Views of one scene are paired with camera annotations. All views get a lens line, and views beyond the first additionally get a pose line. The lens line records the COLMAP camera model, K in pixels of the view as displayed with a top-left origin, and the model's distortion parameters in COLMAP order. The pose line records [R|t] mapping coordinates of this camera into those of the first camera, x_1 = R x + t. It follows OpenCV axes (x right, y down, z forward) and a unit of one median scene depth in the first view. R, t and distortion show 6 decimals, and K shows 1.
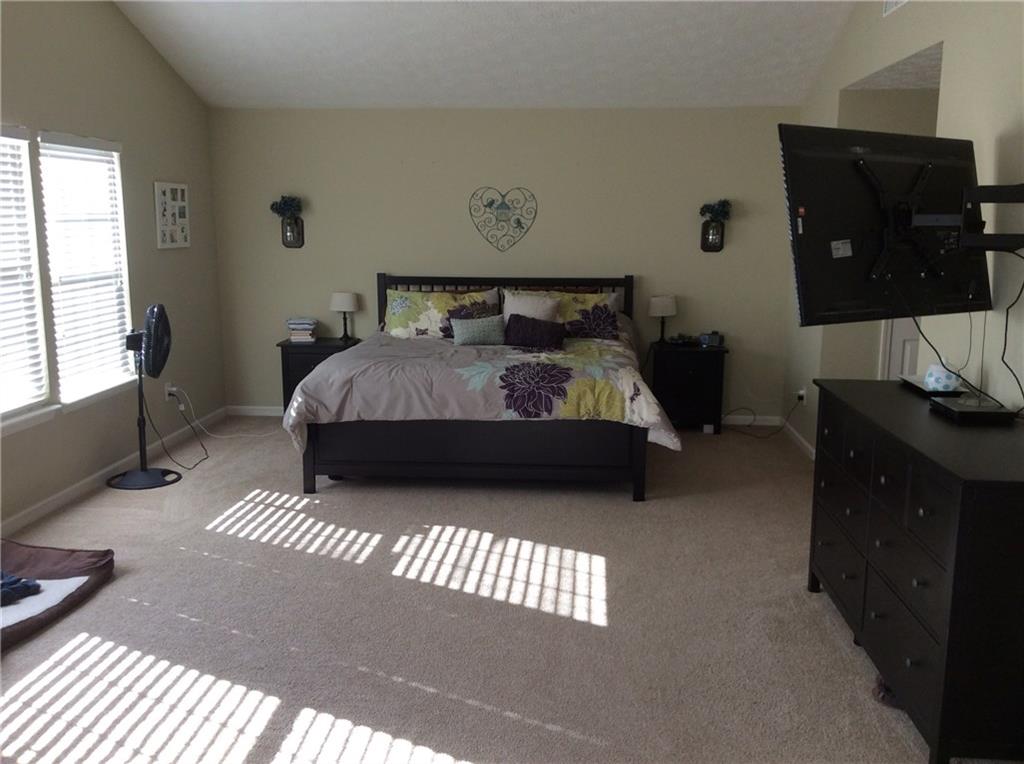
lens RADIAL K [[944.2, 0, 512.0], [0, 944.2, 382.0], [0, 0, 1]] dist [0.001755, 0.001061]
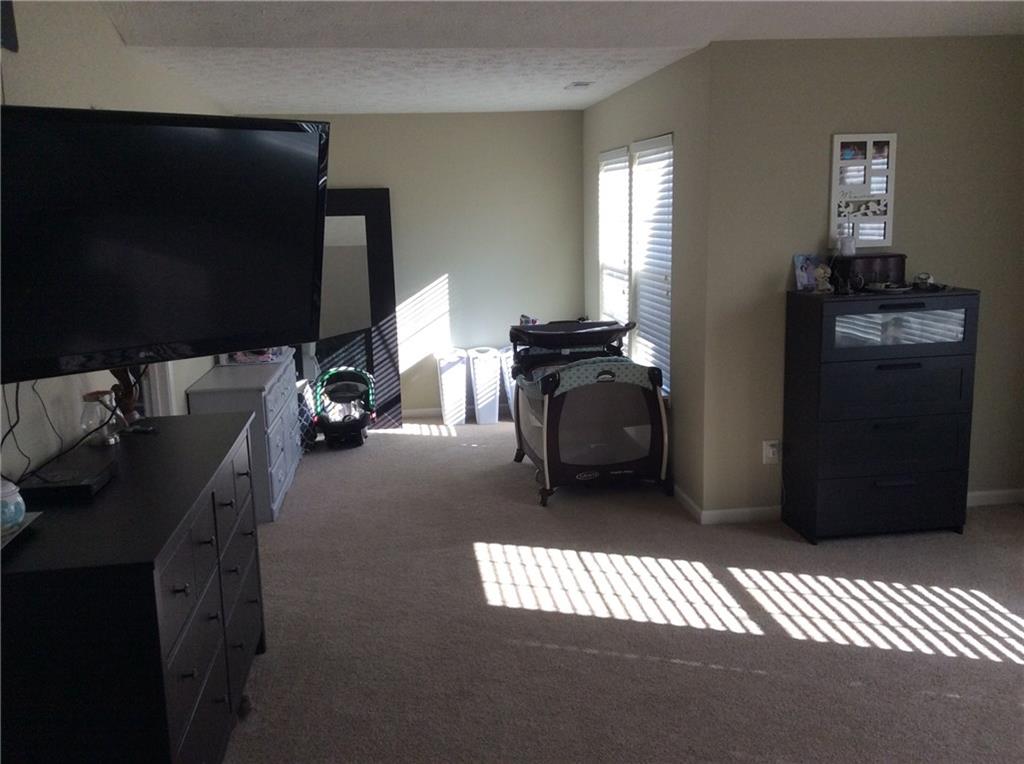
lens RADIAL K [[944.2, 0, 512.0], [0, 944.2, 382.0], [0, 0, 1]] dist [0.001755, 0.001061]
pose [[-0.978350, 0.062916, -0.197160, 0.255233], [-0.009801, 0.937516, 0.347805, -0.314886], [0.206723, 0.342207, -0.916602, 1.891886]]
